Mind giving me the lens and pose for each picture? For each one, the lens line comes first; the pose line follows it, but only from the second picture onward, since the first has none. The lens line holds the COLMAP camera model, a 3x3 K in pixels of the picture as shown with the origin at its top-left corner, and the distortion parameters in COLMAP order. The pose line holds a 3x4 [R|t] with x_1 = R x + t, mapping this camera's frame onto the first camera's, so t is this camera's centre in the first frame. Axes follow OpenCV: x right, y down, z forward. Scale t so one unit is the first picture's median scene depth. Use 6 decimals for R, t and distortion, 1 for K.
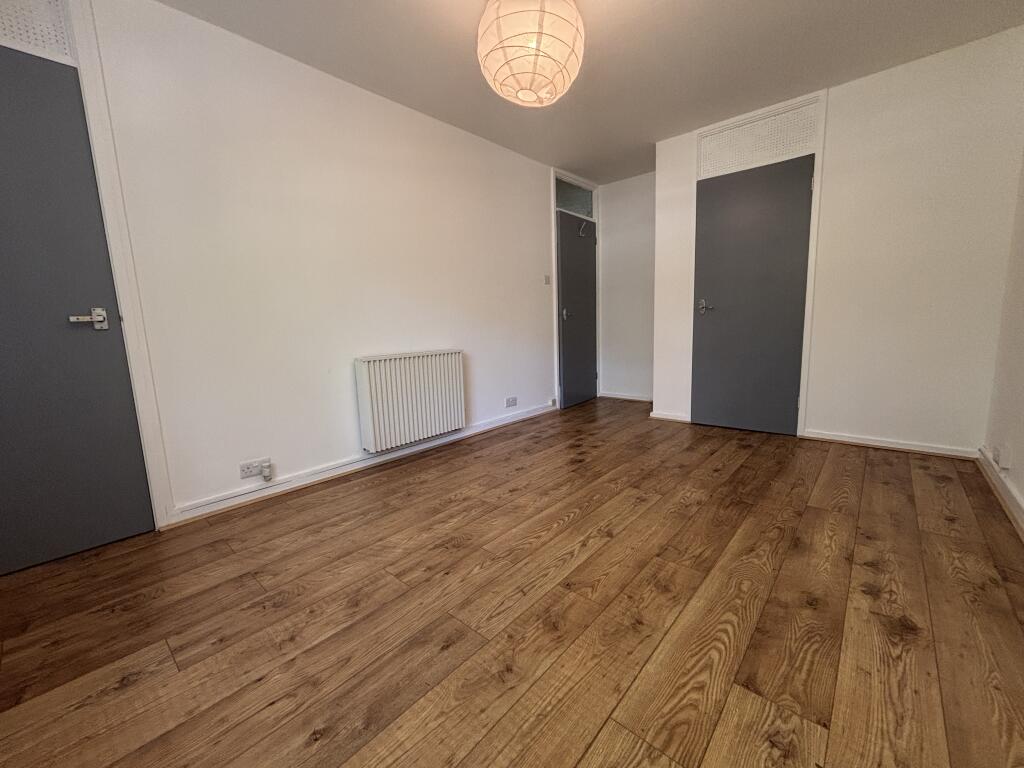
lens RADIAL K [[418.3, 0, 512.4], [0, 418.3, 382.2], [0, 0, 1]] dist [0.001897, -0.000292]
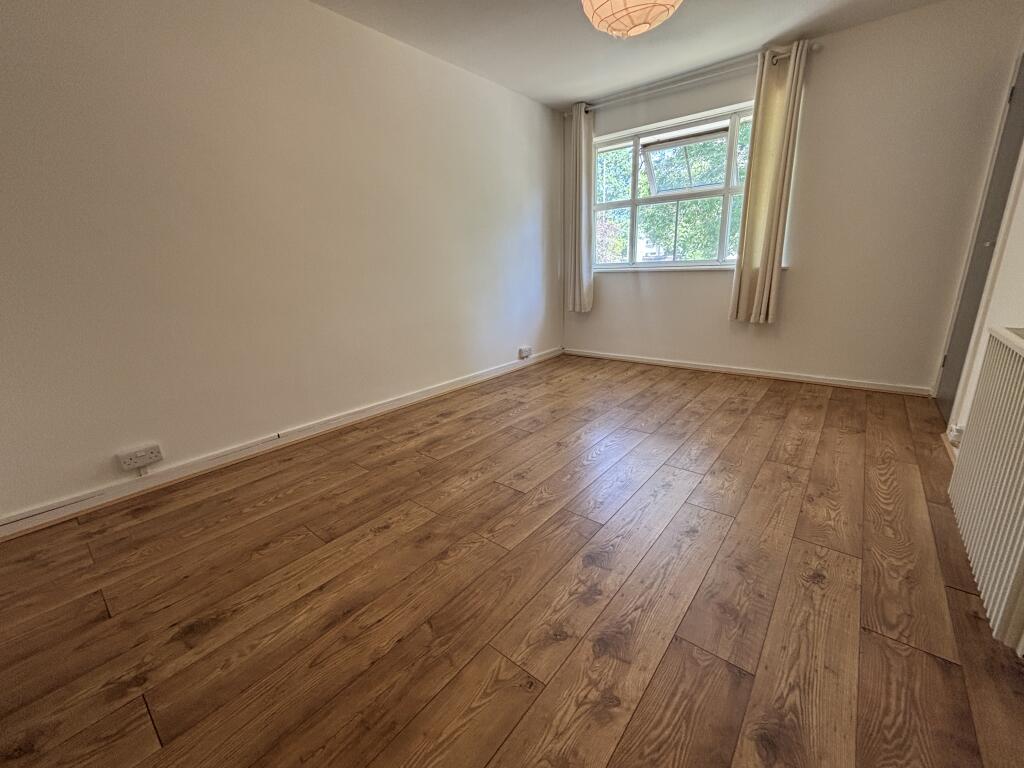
lens RADIAL K [[418.3, 0, 510.0], [0, 418.3, 382.9], [0, 0, 1]] dist [0.001897, -0.000292]
pose [[-0.997040, 0.076221, -0.010079, 0.399437], [0.065503, 0.910754, 0.407721, -0.368501], [0.040256, 0.405854, -0.913051, 2.191586]]
